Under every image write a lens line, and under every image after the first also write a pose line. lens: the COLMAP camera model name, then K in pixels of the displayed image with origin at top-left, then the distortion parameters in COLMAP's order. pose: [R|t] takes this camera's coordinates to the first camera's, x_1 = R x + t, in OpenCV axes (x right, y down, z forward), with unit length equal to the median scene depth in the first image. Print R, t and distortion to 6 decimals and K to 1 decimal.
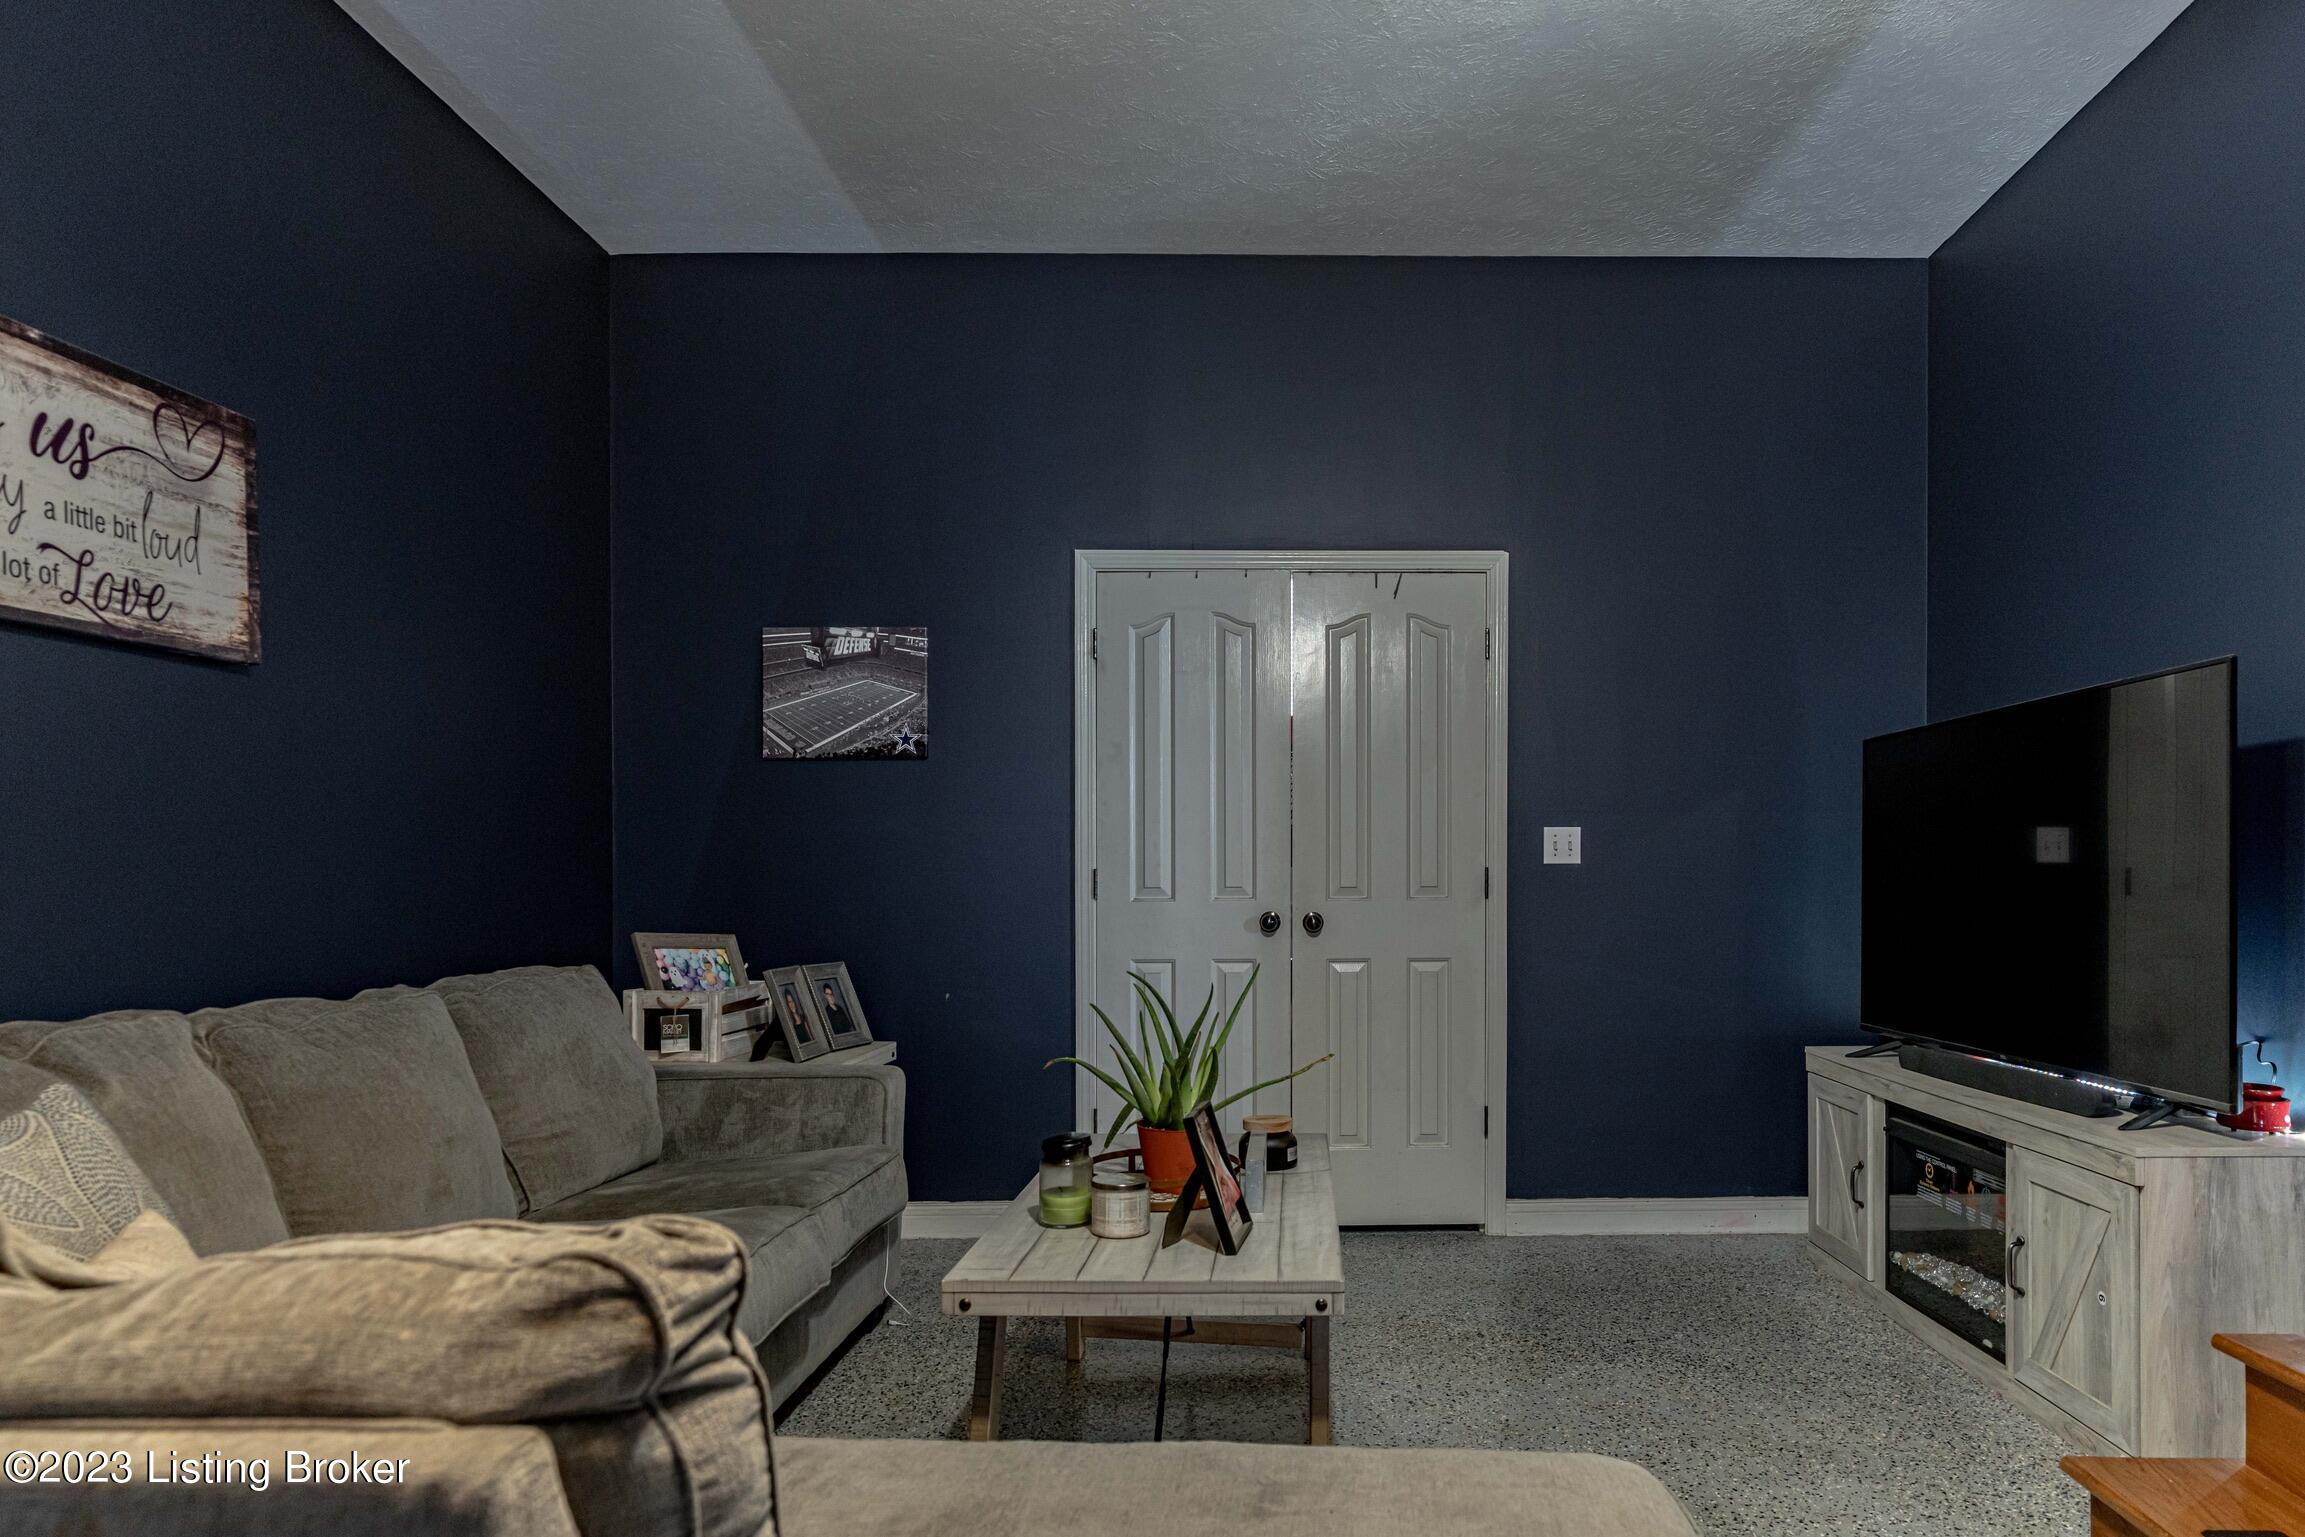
lens RADIAL K [[1703.1, 0, 1168.1], [0, 1703.1, 891.4], [0, 0, 1]] dist [-0.005516, -0.002696]
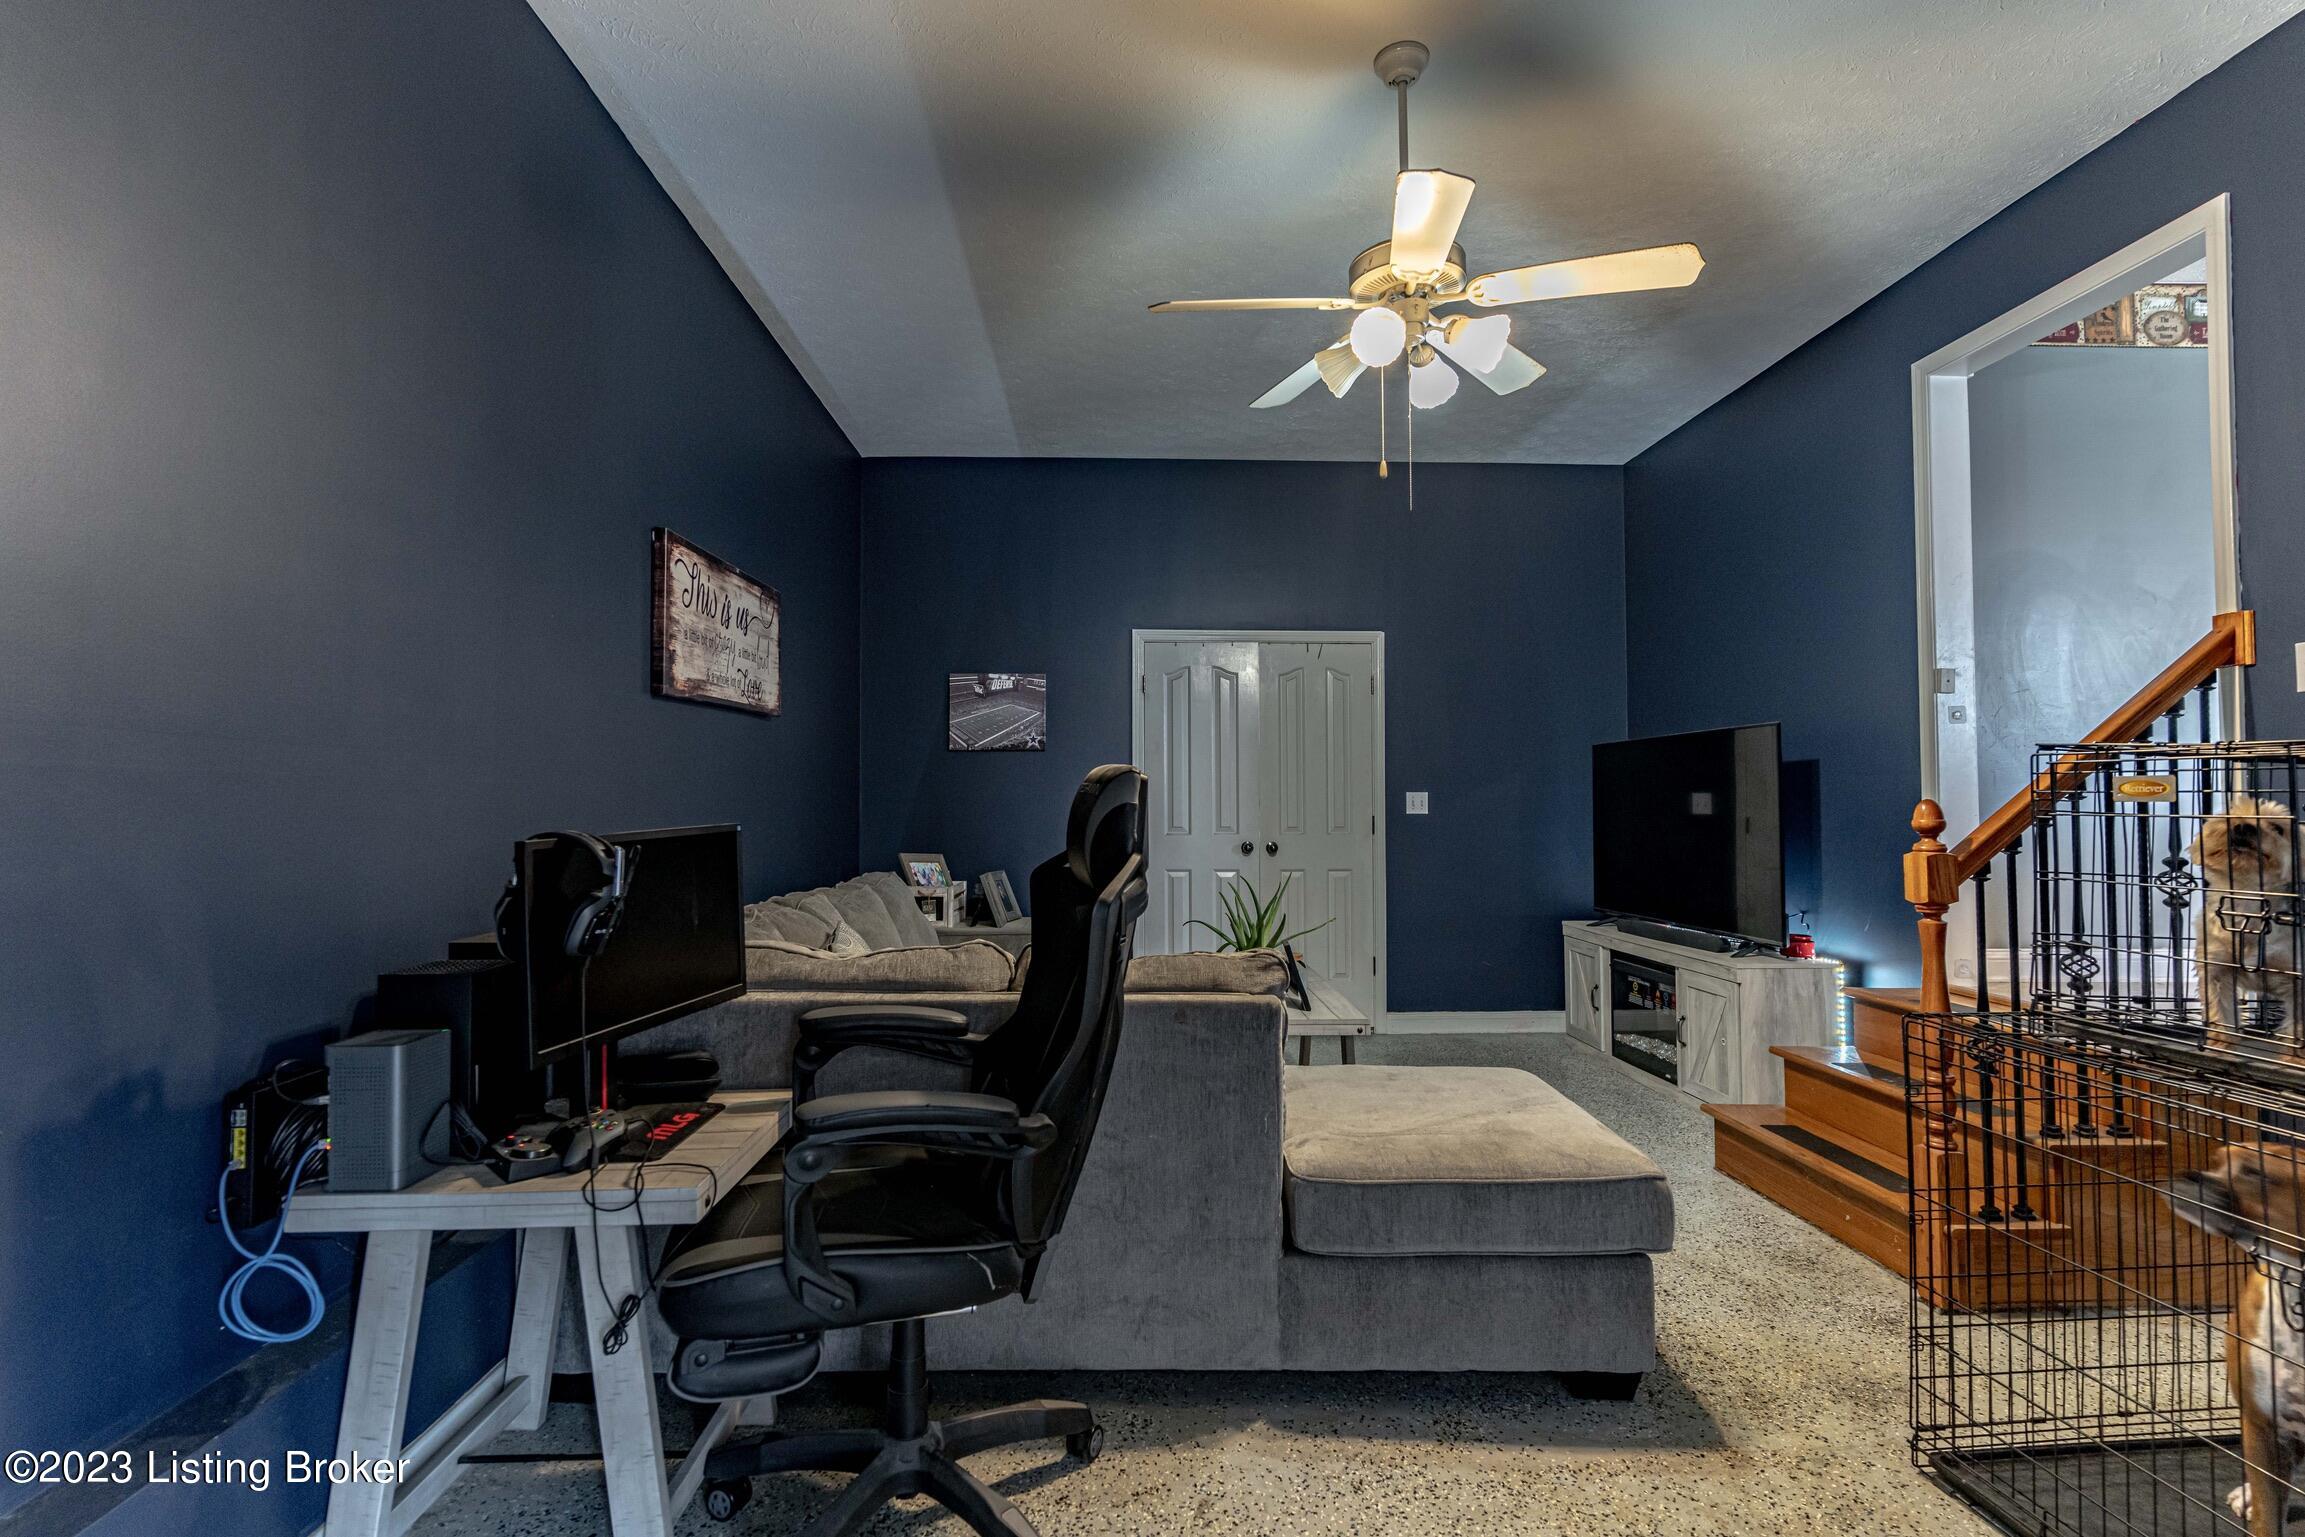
lens RADIAL K [[1117.3, 0, 1146.3], [0, 1117.3, 765.7], [0, 0, 1]] dist [-0.009913, -0.000333]
pose [[0.999921, 0.004288, 0.011791, -0.072056], [-0.003663, 0.998611, -0.052564, -0.006244], [-0.012000, 0.052517, 0.998548, -0.156854]]
